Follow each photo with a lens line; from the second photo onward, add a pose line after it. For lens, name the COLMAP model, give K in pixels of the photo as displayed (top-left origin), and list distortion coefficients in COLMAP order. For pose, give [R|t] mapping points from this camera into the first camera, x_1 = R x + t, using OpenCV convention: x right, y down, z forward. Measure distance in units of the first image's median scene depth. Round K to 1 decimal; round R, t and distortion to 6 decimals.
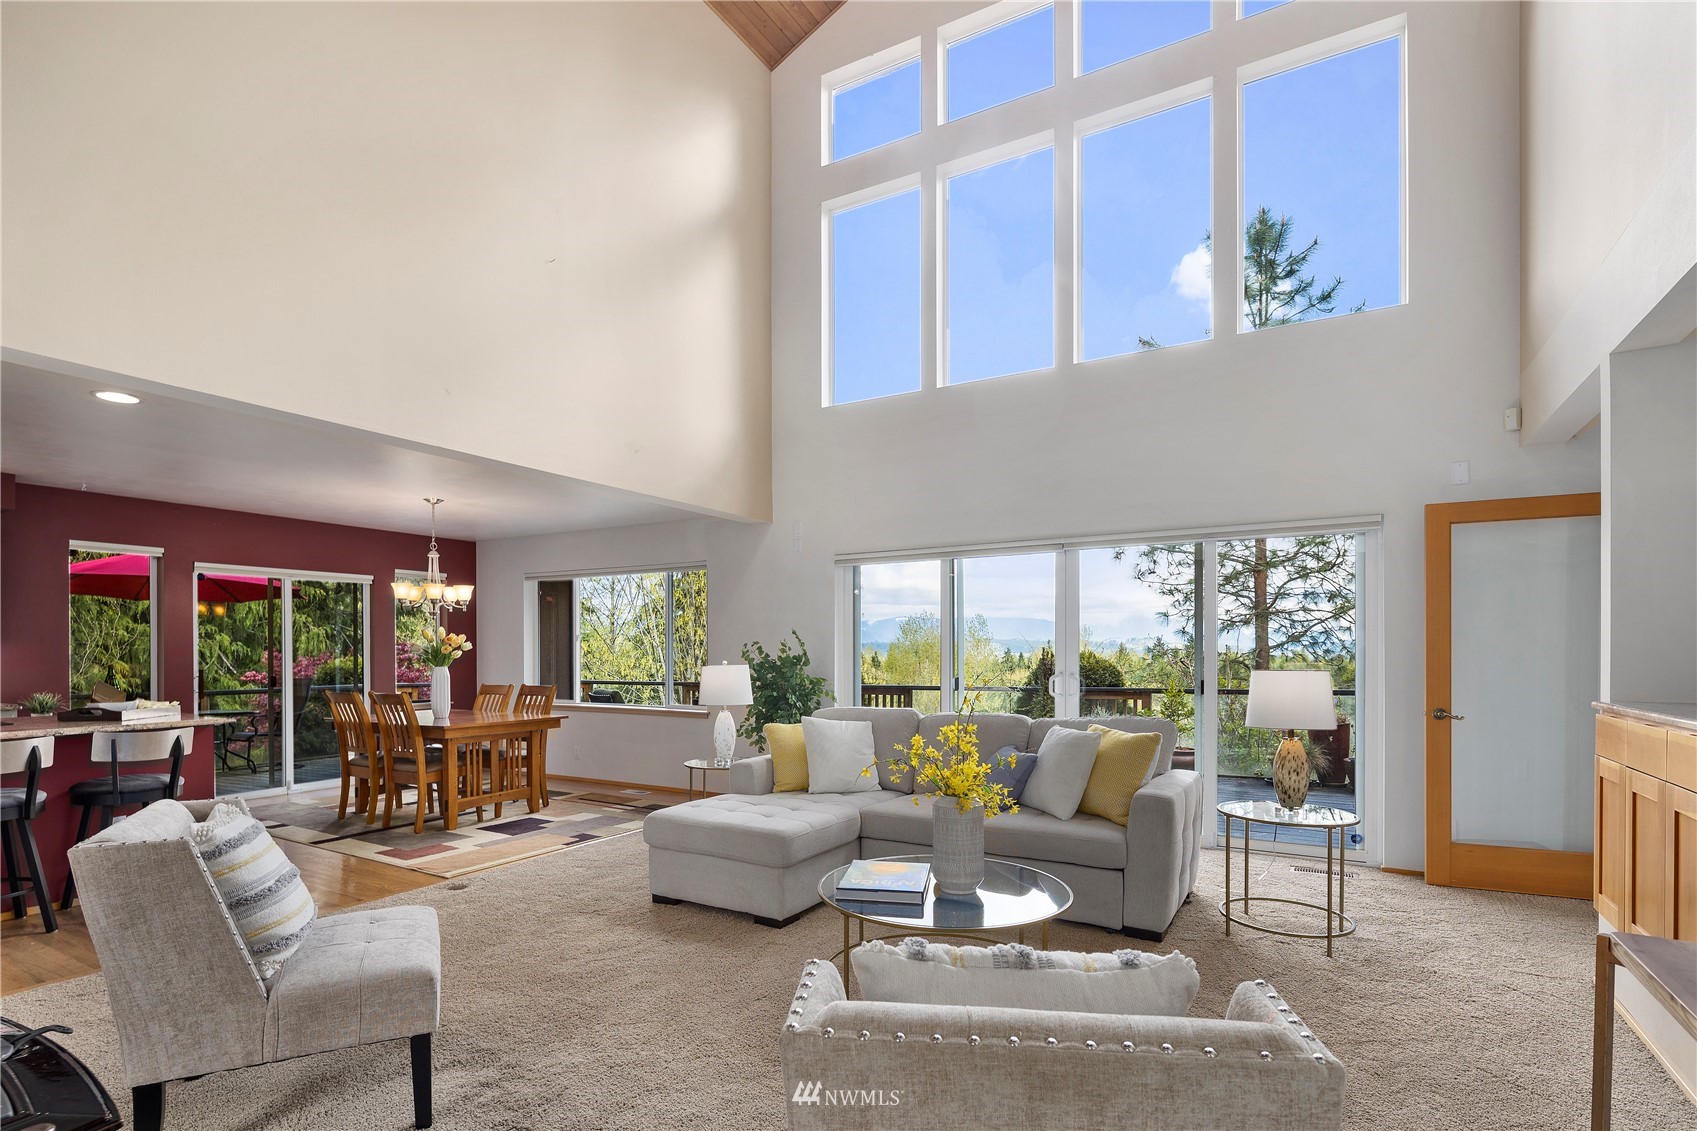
lens RADIAL K [[822.8, 0, 842.3], [0, 822.8, 657.1], [0, 0, 1]] dist [0.001022, 0.000028]
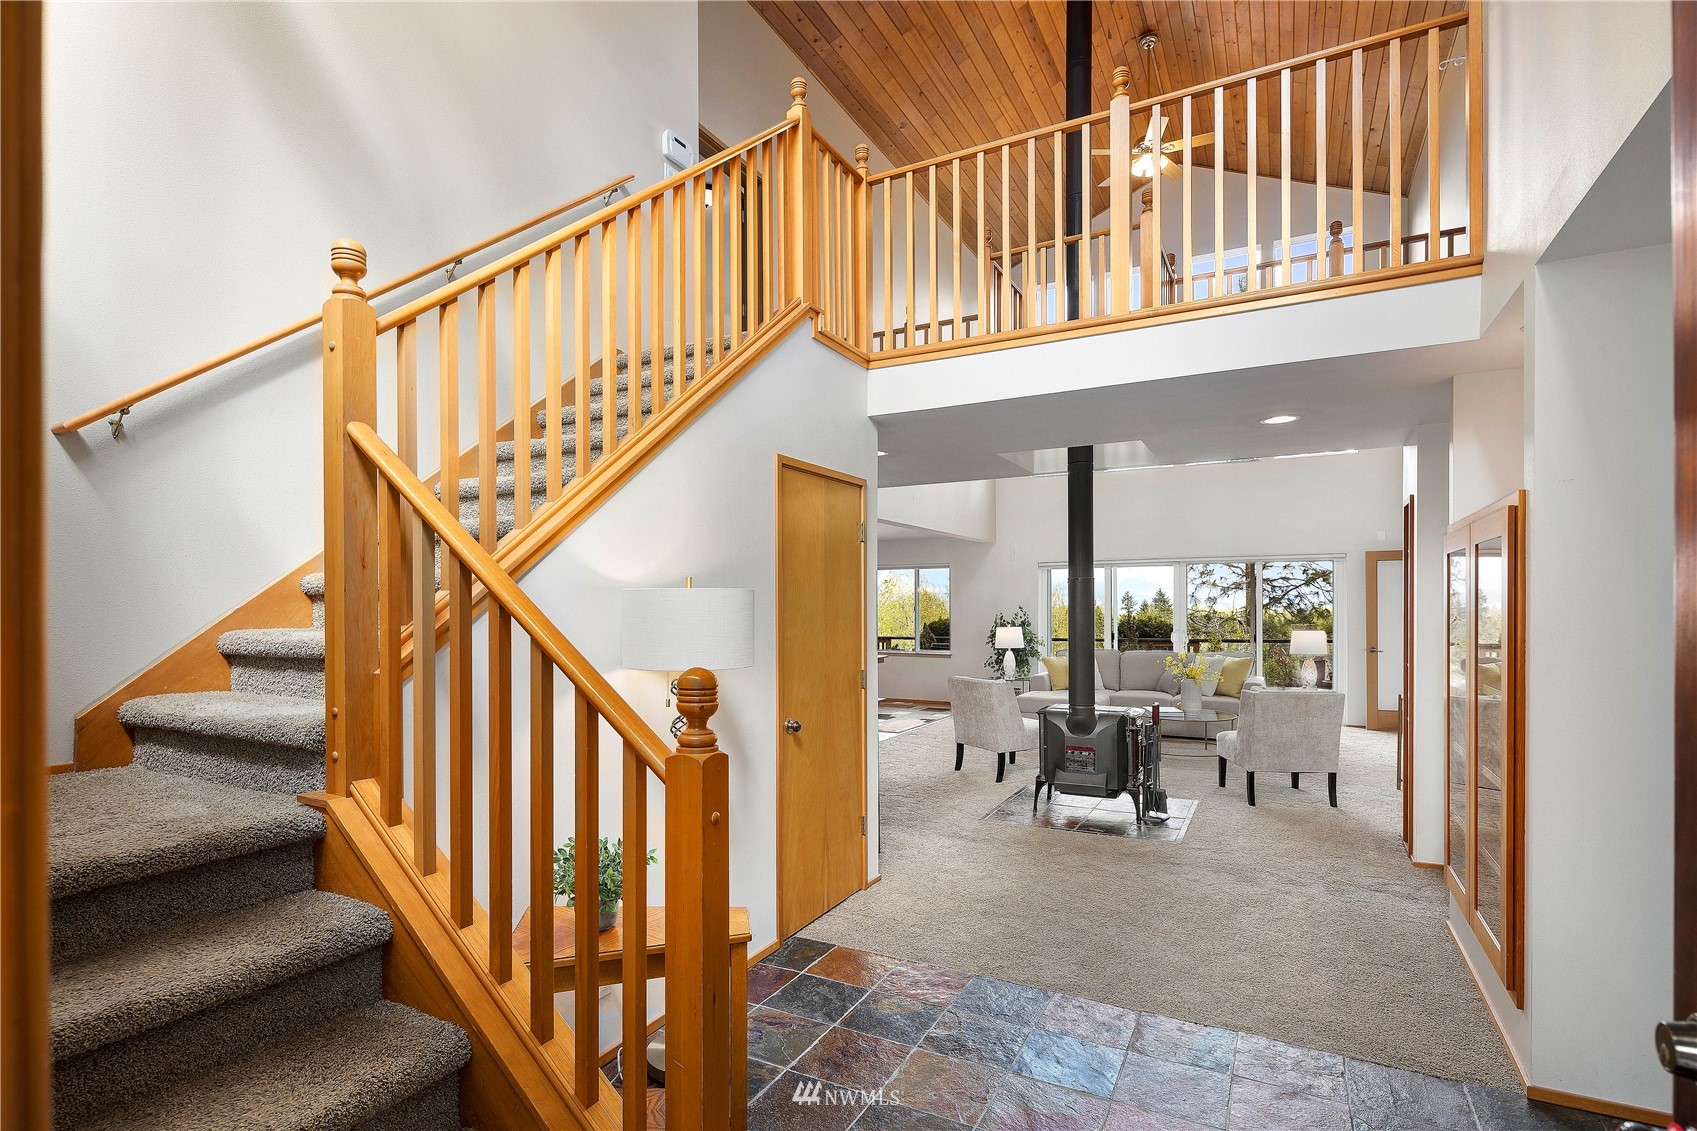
lens RADIAL K [[822.8, 0, 852.6], [0, 822.8, 606.9], [0, 0, 1]] dist [0.001022, 0.000028]
pose [[0.998947, -0.001700, 0.045850, -0.169331], [0.001914, 0.999987, -0.004634, -0.008403], [-0.045842, 0.004717, 0.998938, -0.252140]]
